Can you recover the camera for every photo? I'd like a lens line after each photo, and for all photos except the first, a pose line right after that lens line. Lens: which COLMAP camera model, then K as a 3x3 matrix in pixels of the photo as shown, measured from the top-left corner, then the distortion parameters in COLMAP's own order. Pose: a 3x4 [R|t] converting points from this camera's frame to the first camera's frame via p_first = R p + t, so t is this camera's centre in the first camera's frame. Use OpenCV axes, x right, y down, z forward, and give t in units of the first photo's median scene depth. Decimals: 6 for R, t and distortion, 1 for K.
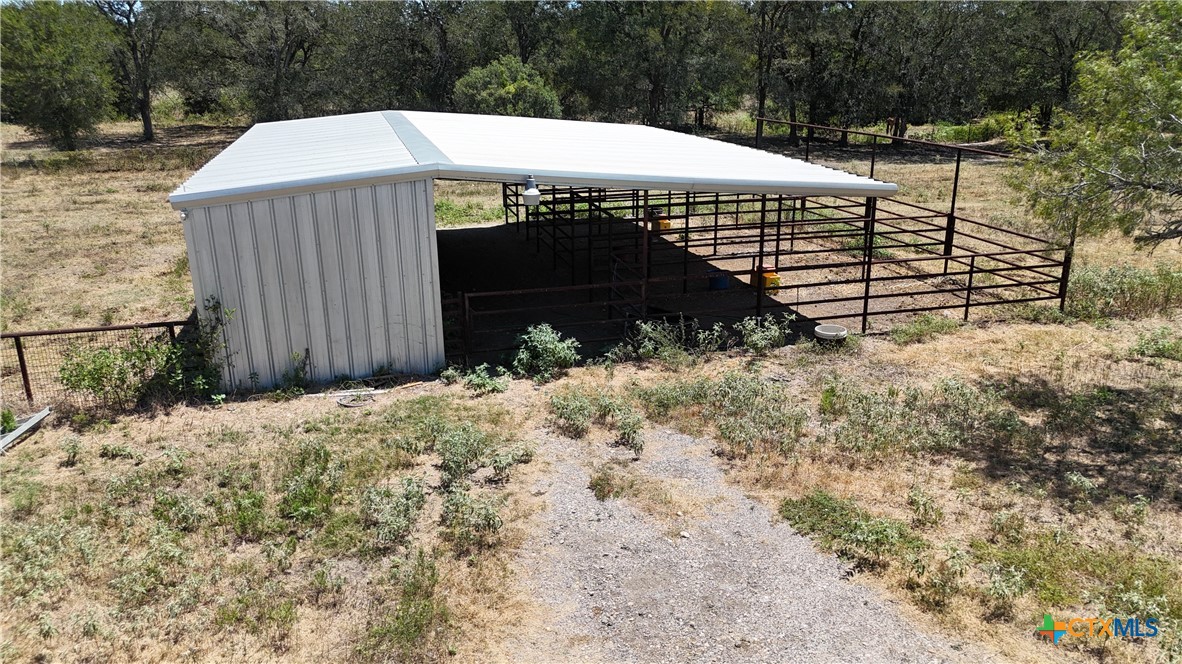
lens RADIAL K [[868.1, 0, 591.1], [0, 868.1, 330.8], [0, 0, 1]] dist [0.014478, 0.001141]
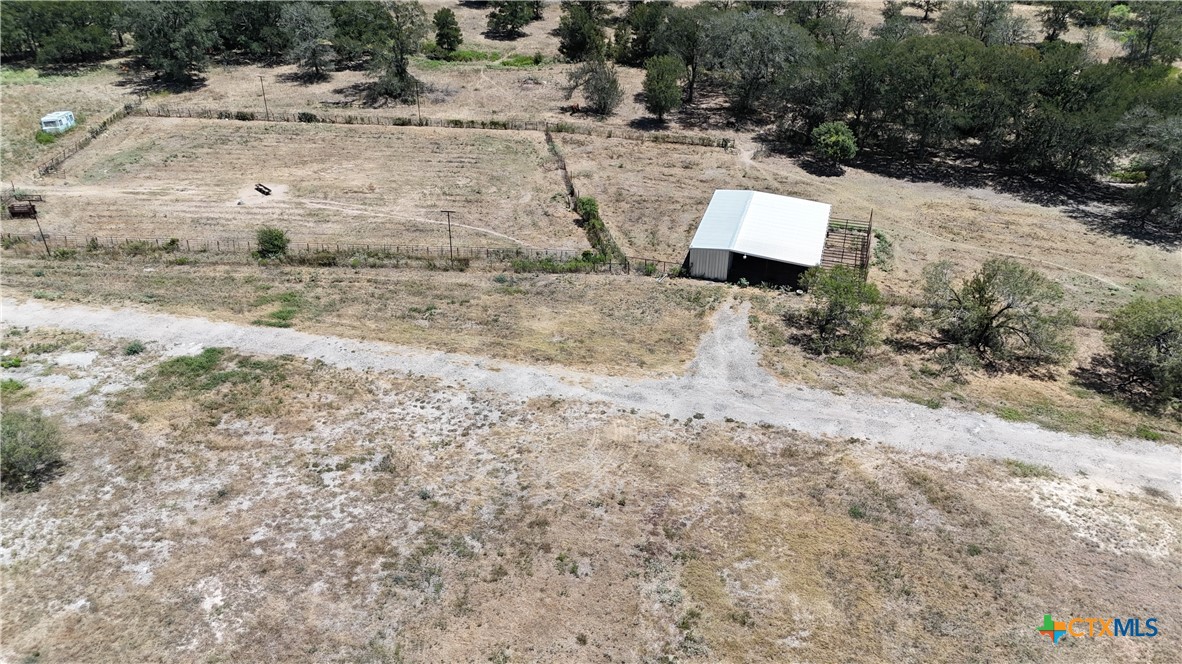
lens RADIAL K [[868.1, 0, 591.2], [0, 868.1, 331.9], [0, 0, 1]] dist [0.014478, 0.001141]
pose [[0.842232, 0.289989, -0.454479, 0.140886], [-0.167593, 0.942075, 0.290530, -0.091302], [0.512404, -0.168526, 0.842046, -0.342802]]
